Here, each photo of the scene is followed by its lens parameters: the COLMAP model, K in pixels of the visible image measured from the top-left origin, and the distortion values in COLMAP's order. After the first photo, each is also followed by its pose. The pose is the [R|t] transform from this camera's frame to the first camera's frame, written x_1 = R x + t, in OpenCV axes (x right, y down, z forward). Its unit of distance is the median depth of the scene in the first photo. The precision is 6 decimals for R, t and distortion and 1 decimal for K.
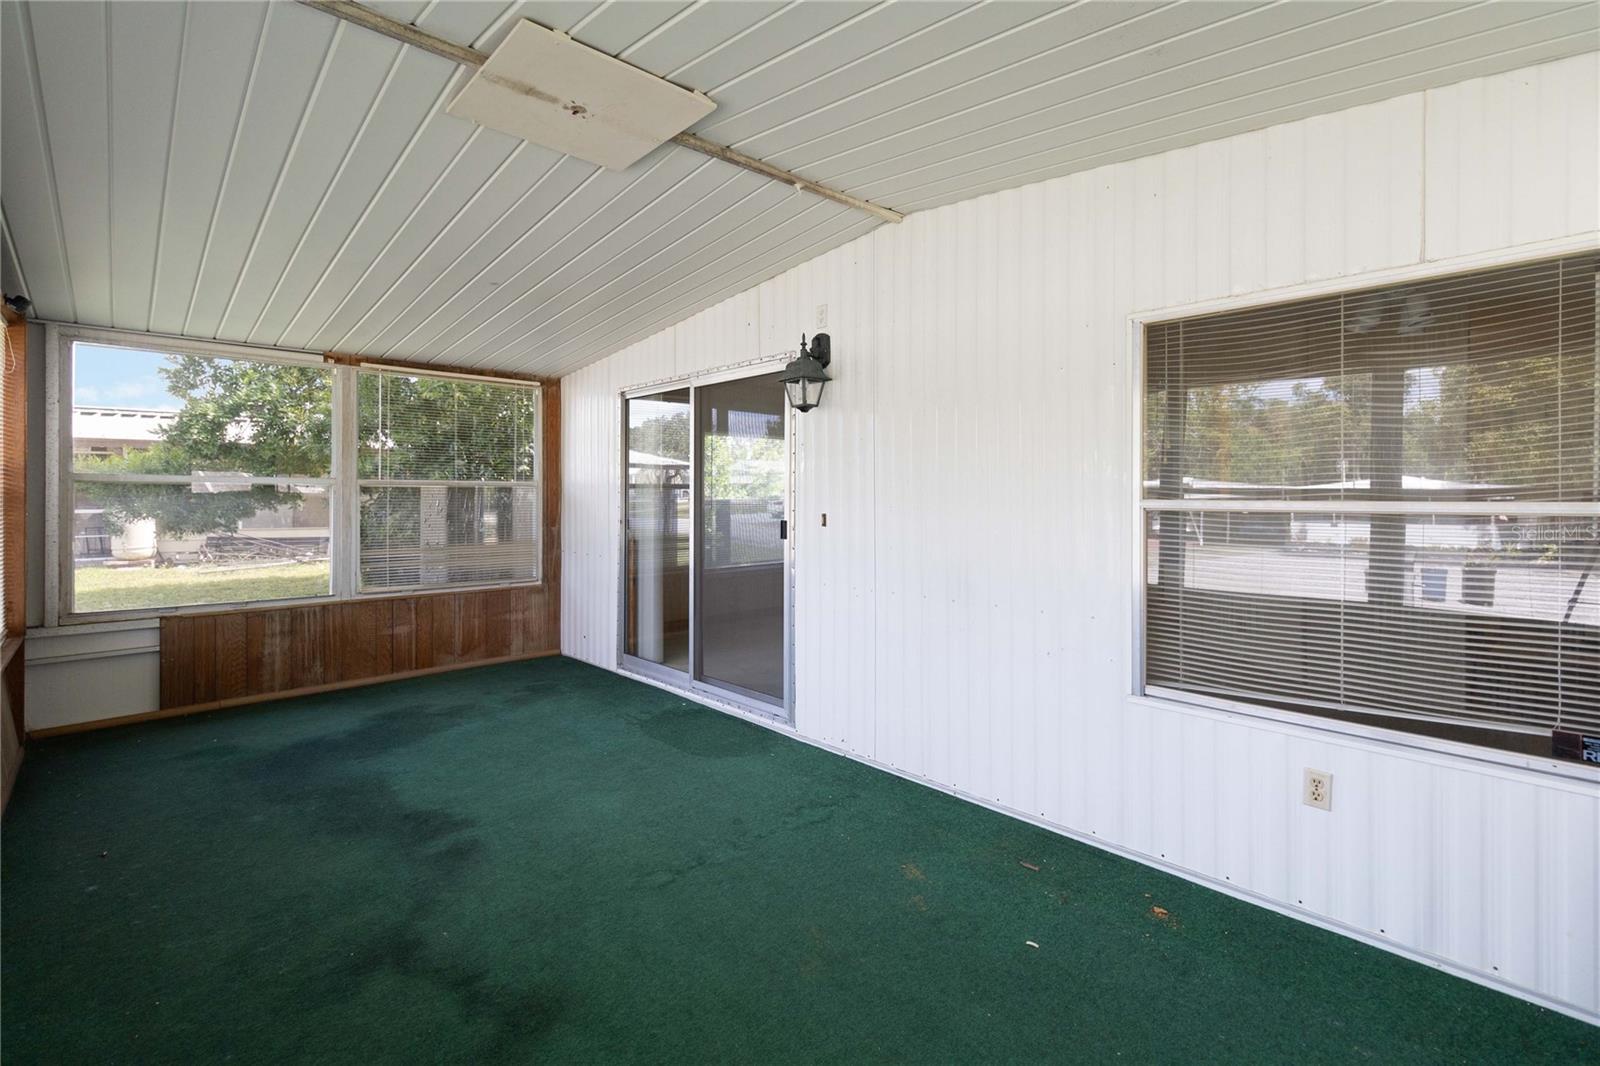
lens RADIAL K [[746.6, 0, 794.1], [0, 746.6, 481.5], [0, 0, 1]] dist [-0.000660, -0.000173]
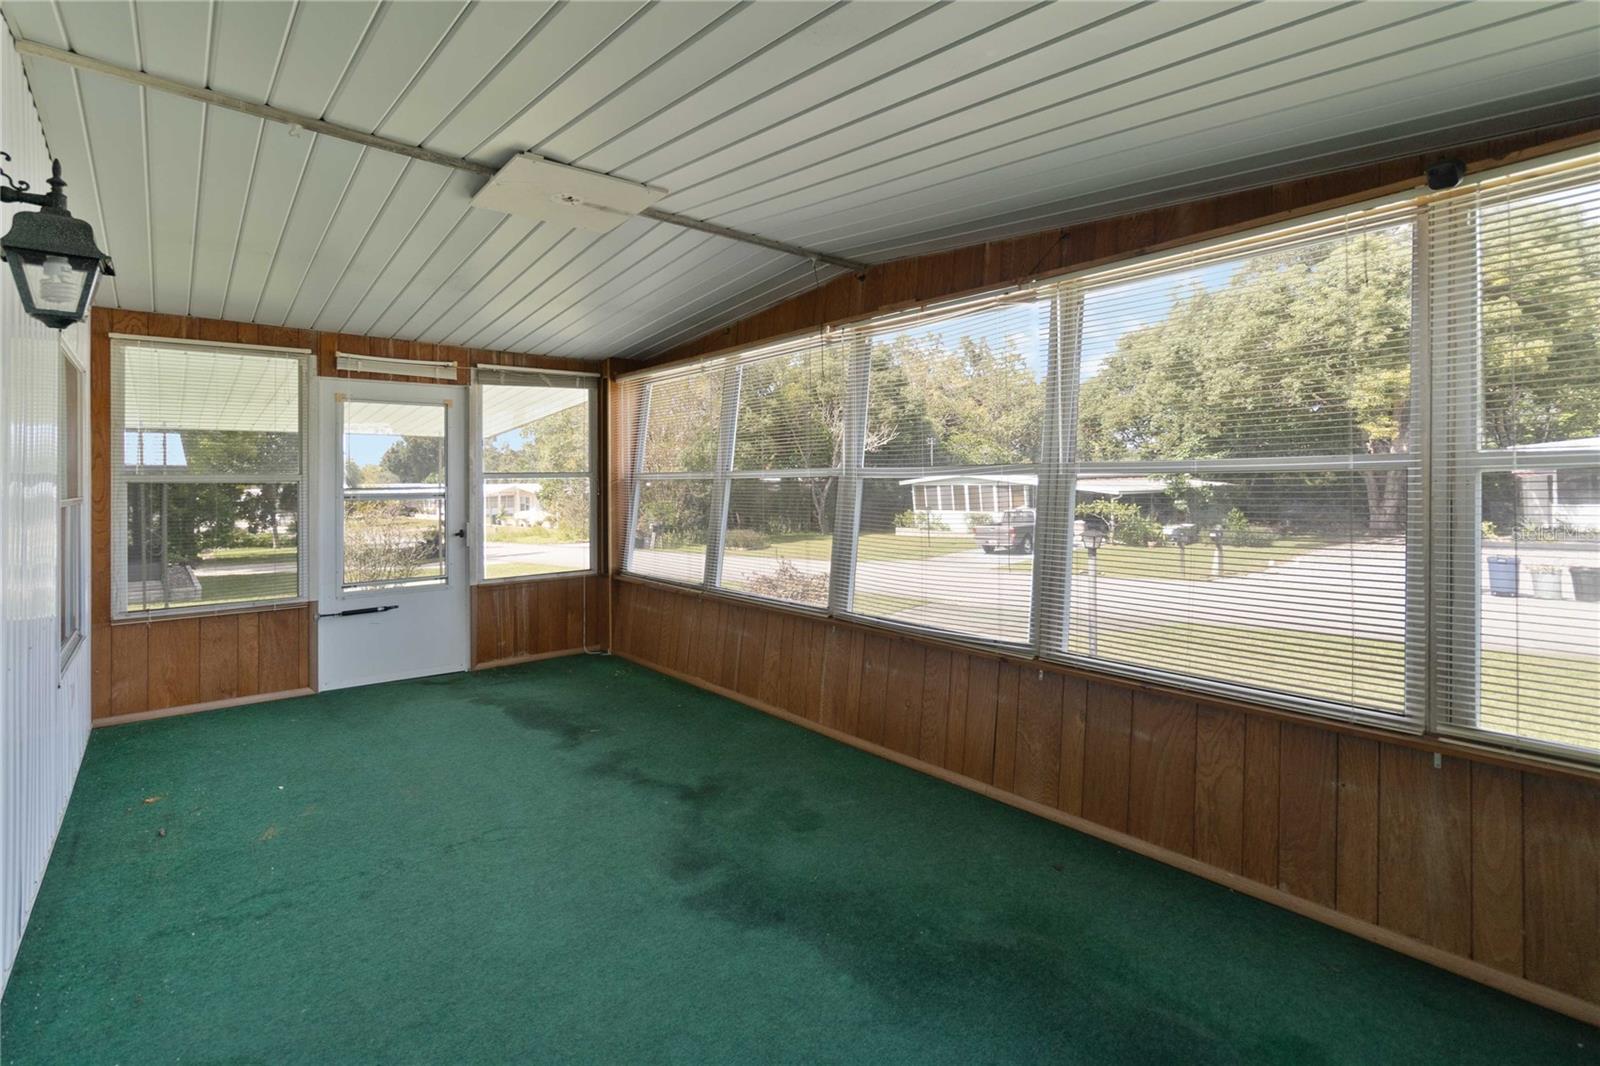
lens RADIAL K [[746.6, 0, 794.1], [0, 746.6, 481.5], [0, 0, 1]] dist [-0.000660, -0.000173]
pose [[-0.998702, 0.009213, 0.050091, -0.610800], [0.008689, 0.999905, -0.010668, 0.016763], [-0.050185, -0.010219, -0.998688, 1.865851]]
